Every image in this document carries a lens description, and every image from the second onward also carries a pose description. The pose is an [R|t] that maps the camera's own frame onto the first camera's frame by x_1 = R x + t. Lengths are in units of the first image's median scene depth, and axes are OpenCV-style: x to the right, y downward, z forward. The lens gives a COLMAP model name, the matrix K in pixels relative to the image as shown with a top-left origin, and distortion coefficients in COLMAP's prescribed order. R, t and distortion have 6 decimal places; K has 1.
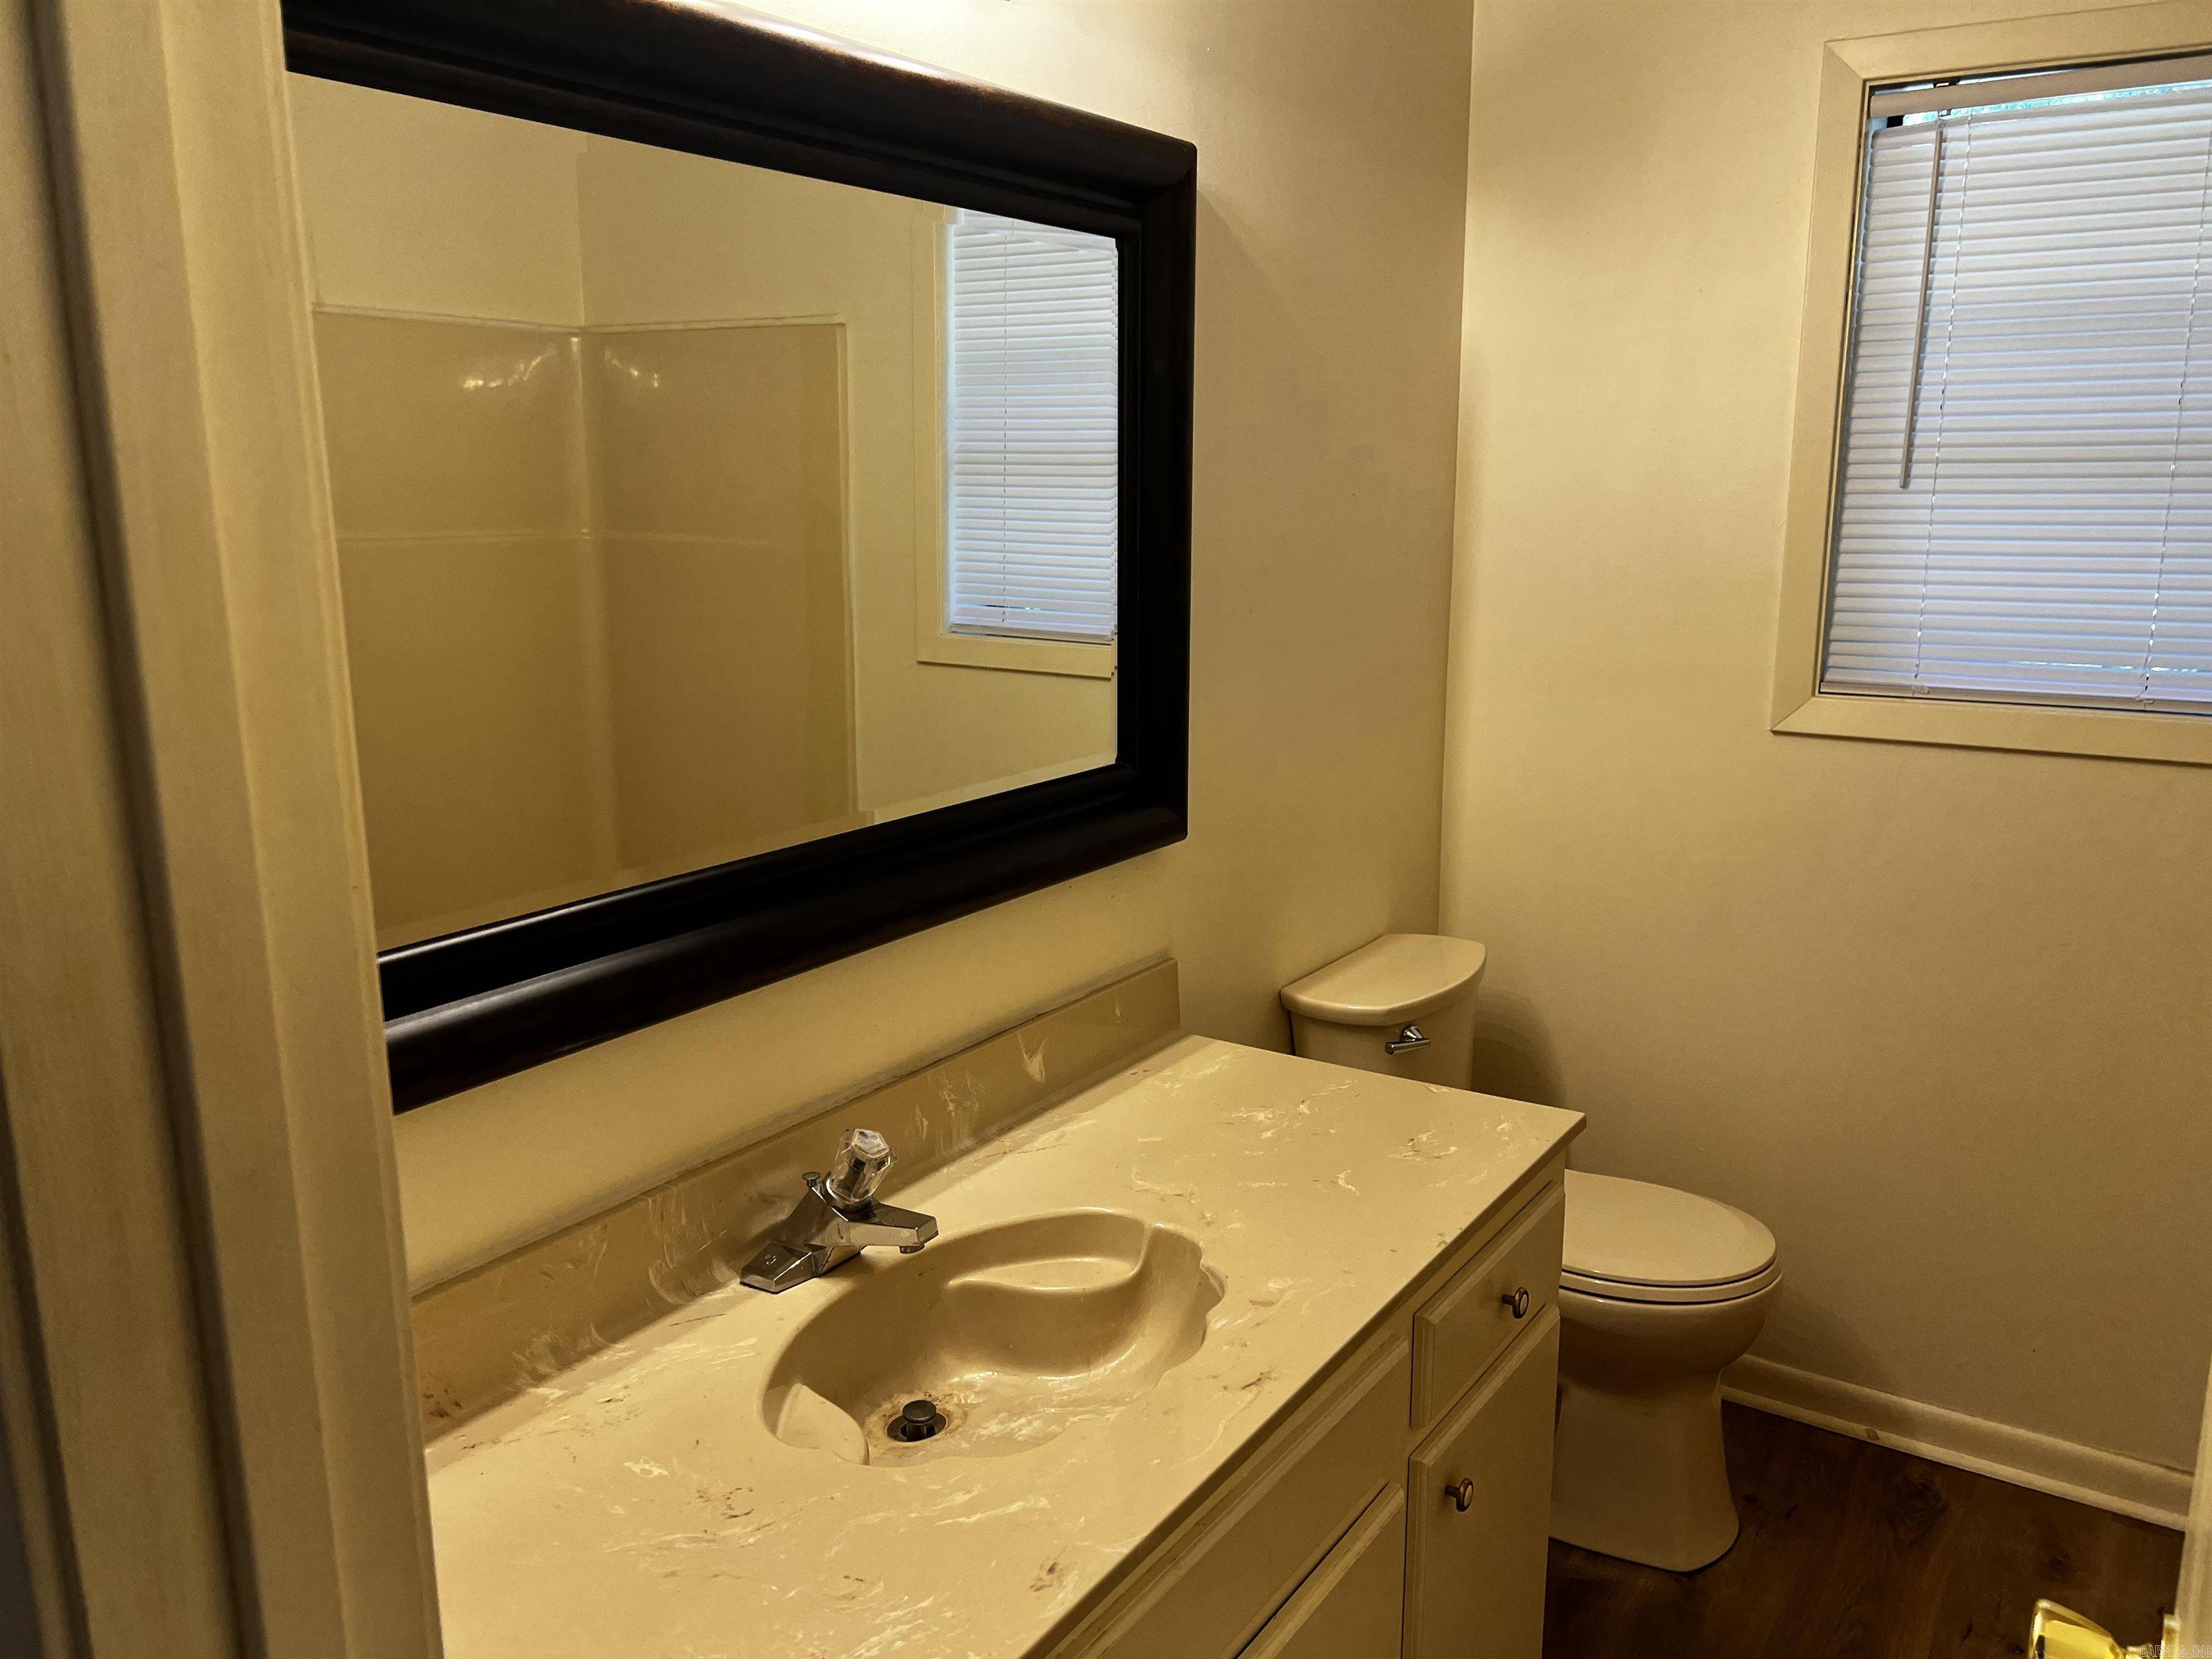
lens RADIAL K [[1677.8, 0, 1101.2], [0, 1677.8, 831.3], [0, 0, 1]] dist [0.066108, -0.070726]
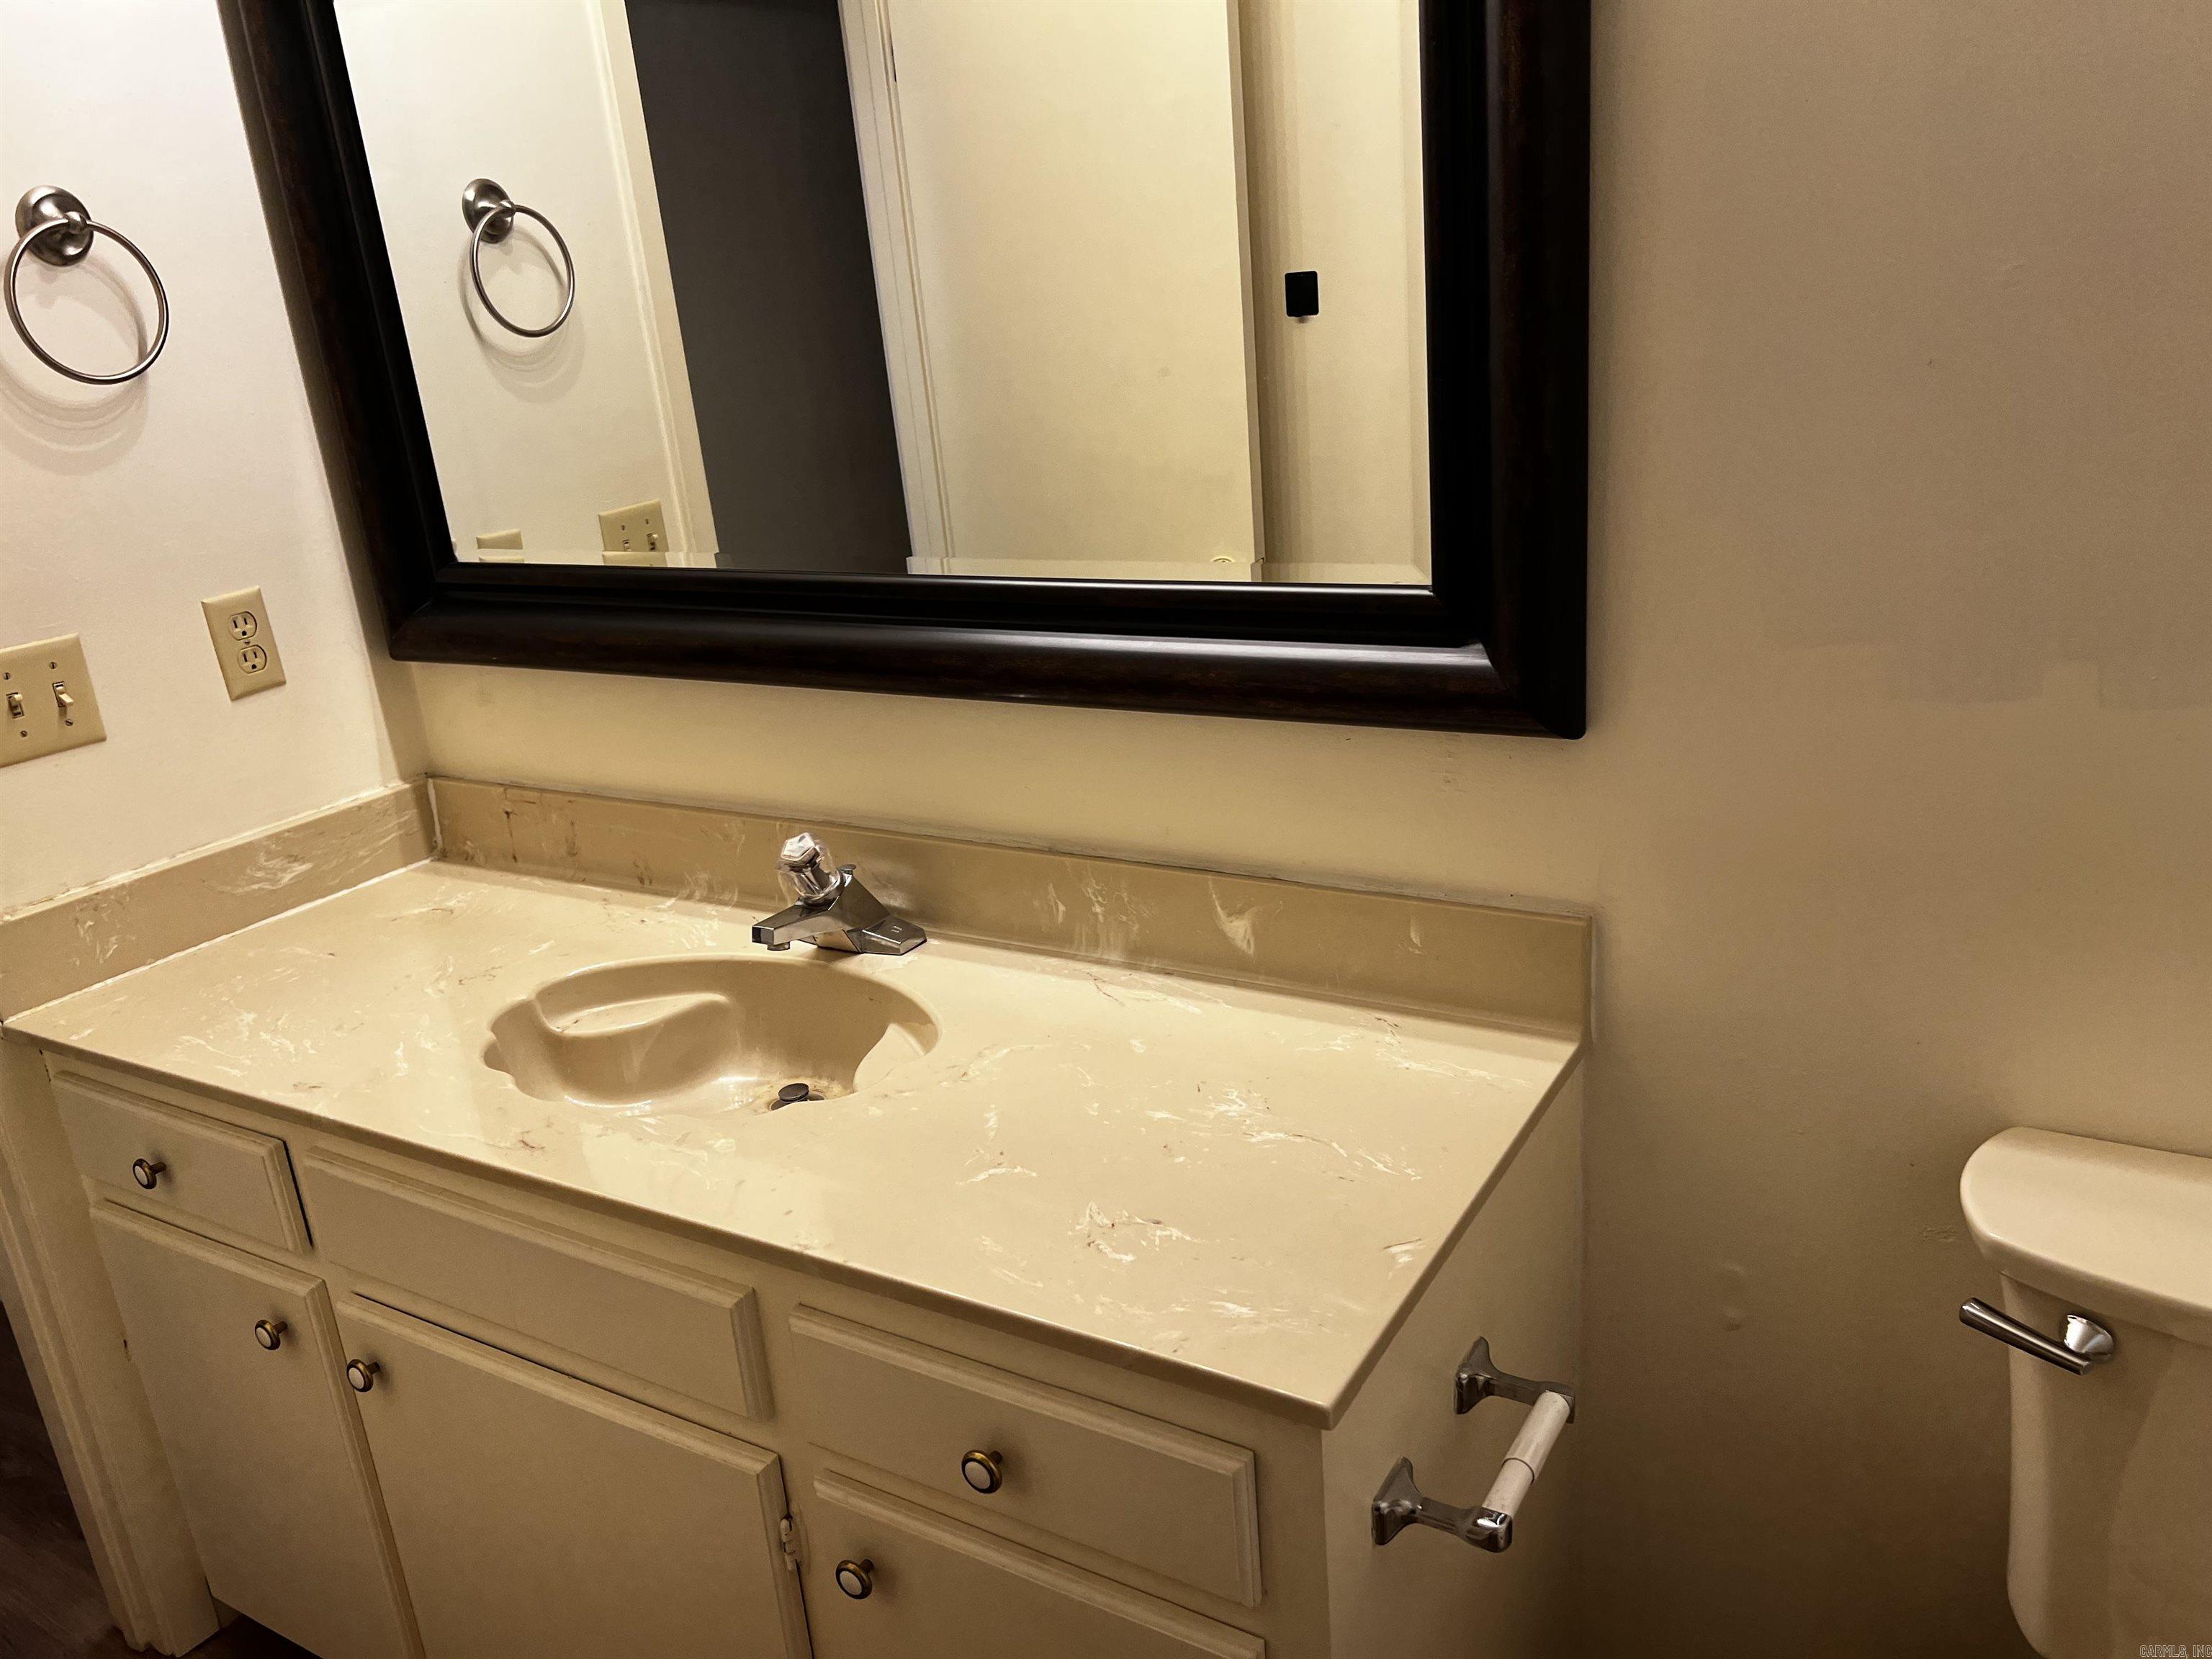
lens RADIAL K [[1677.8, 0, 1099.9], [0, 1677.8, 831.8], [0, 0, 1]] dist [0.066108, -0.070726]
pose [[0.064528, 0.327239, -0.942736, 0.753410], [-0.127548, 0.939661, 0.317442, -0.164756], [0.989731, 0.099760, 0.102373, 0.899459]]
